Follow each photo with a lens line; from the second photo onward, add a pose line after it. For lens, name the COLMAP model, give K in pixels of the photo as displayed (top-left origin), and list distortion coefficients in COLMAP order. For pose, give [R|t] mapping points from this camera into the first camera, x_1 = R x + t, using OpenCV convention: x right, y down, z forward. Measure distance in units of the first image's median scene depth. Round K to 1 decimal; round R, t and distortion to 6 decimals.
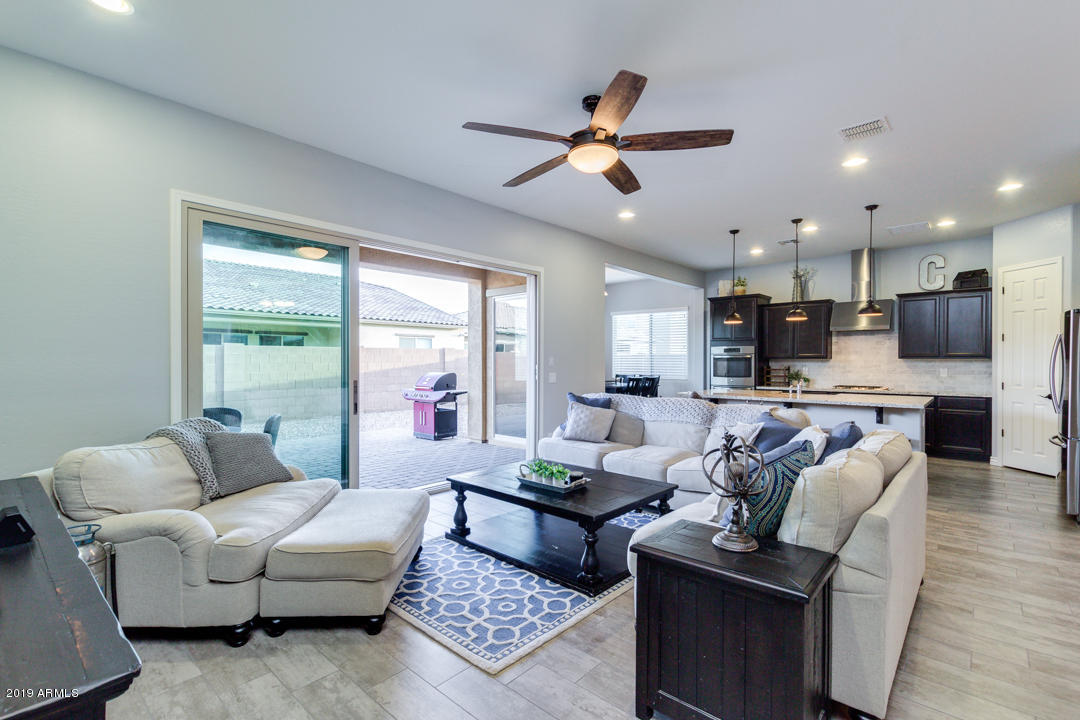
lens RADIAL K [[496.8, 0, 544.1], [0, 496.8, 362.8], [0, 0, 1]] dist [0.013805, -0.003632]
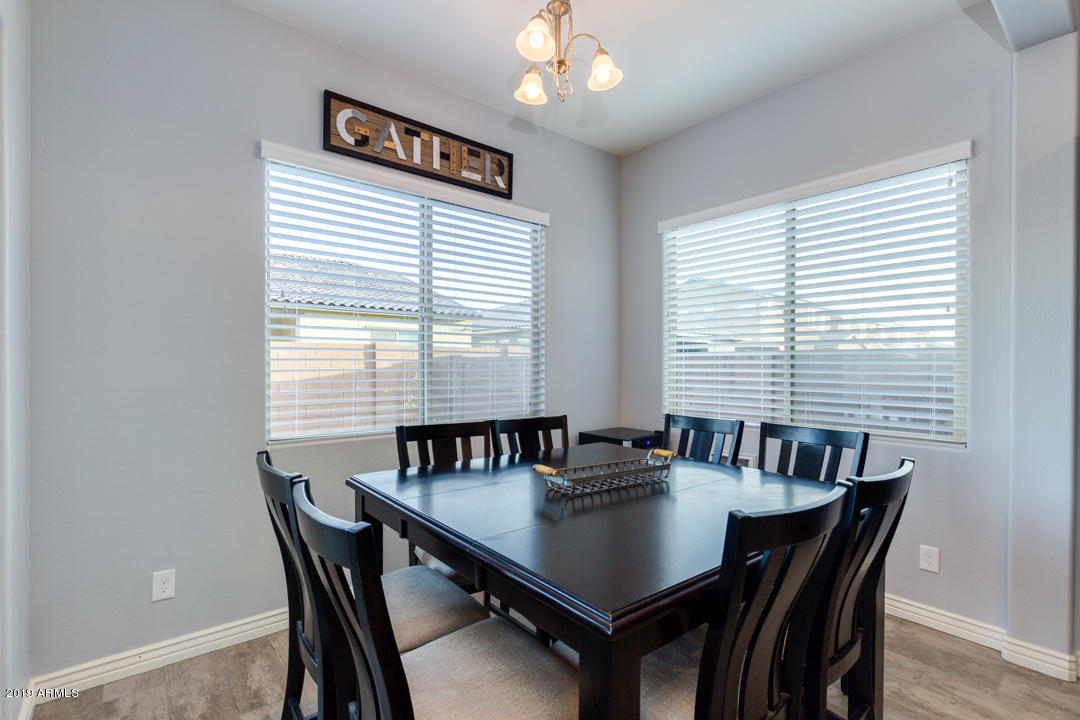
lens RADIAL K [[496.8, 0, 536.4], [0, 496.8, 368.8], [0, 0, 1]] dist [0.013805, -0.003632]
pose [[0.987656, -0.000286, -0.156637, 0.382045], [0.000508, 0.999999, 0.001382, -0.007947], [0.156636, -0.001444, 0.987655, 2.351820]]
